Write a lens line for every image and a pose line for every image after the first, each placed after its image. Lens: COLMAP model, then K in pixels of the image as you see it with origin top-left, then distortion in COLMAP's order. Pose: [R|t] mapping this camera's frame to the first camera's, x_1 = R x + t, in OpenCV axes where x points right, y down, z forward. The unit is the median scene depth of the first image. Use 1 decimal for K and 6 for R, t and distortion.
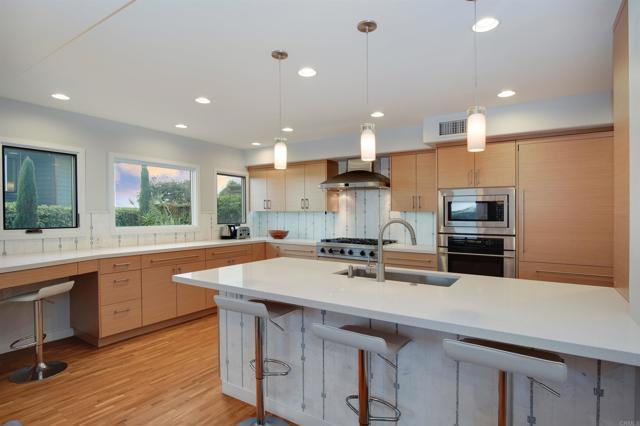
lens RADIAL K [[346.0, 0, 317.6], [0, 346.0, 221.9], [0, 0, 1]] dist [-0.021651, -0.000118]
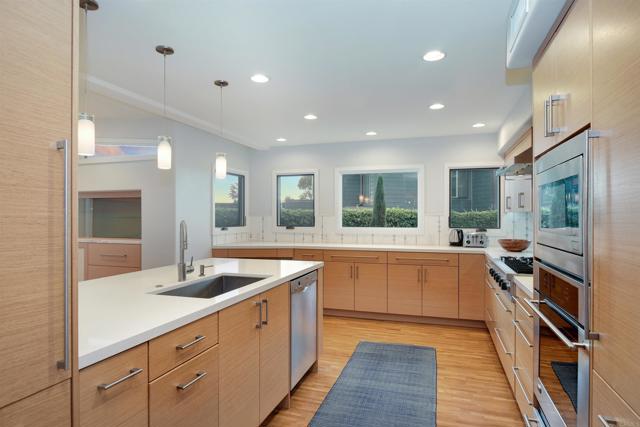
lens RADIAL K [[390.3, 0, 317.9], [0, 390.3, 218.8], [0, 0, 1]] dist [0.000530, -0.000254]
pose [[0.243671, 0.002841, -0.969854, 0.689470], [-0.020783, 0.999781, -0.002293, -0.008784], [0.969635, 0.020715, 0.243676, 0.528055]]
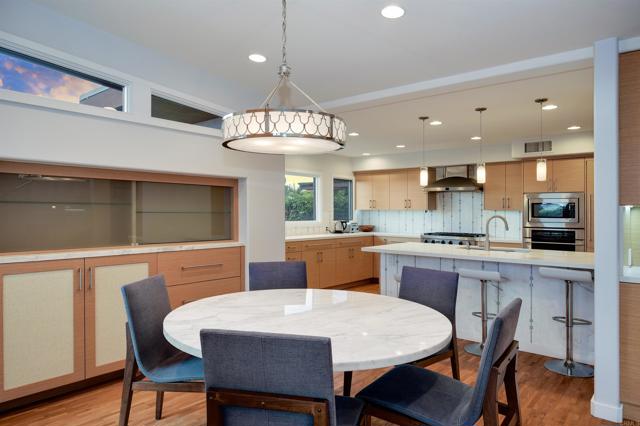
lens RADIAL K [[424.8, 0, 318.7], [0, 424.8, 212.5], [0, 0, 1]] dist [-0.005449, -0.003484]
pose [[0.992411, 0.002816, -0.122933, -0.188463], [-0.005561, 0.999743, -0.021995, 0.013947], [0.122840, 0.022511, 0.992171, -0.579300]]
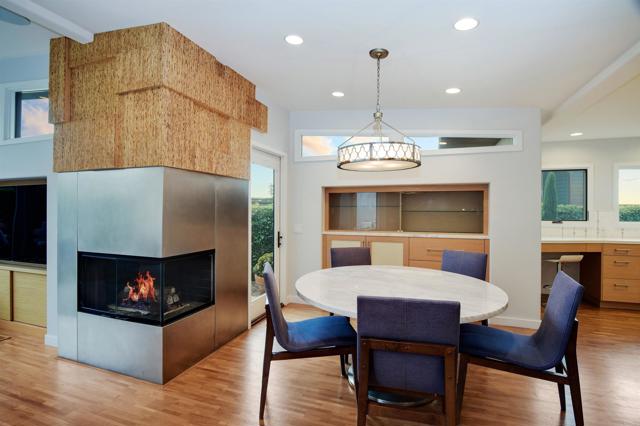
lens RADIAL K [[314.6, 0, 317.5], [0, 314.6, 212.2], [0, 0, 1]] dist [-0.026531, 0.000330]
pose [[0.234822, 0.004585, -0.972027, 0.224863], [-0.025304, 0.999679, -0.001398, 0.009319], [0.971709, 0.024924, 0.234863, -0.311777]]
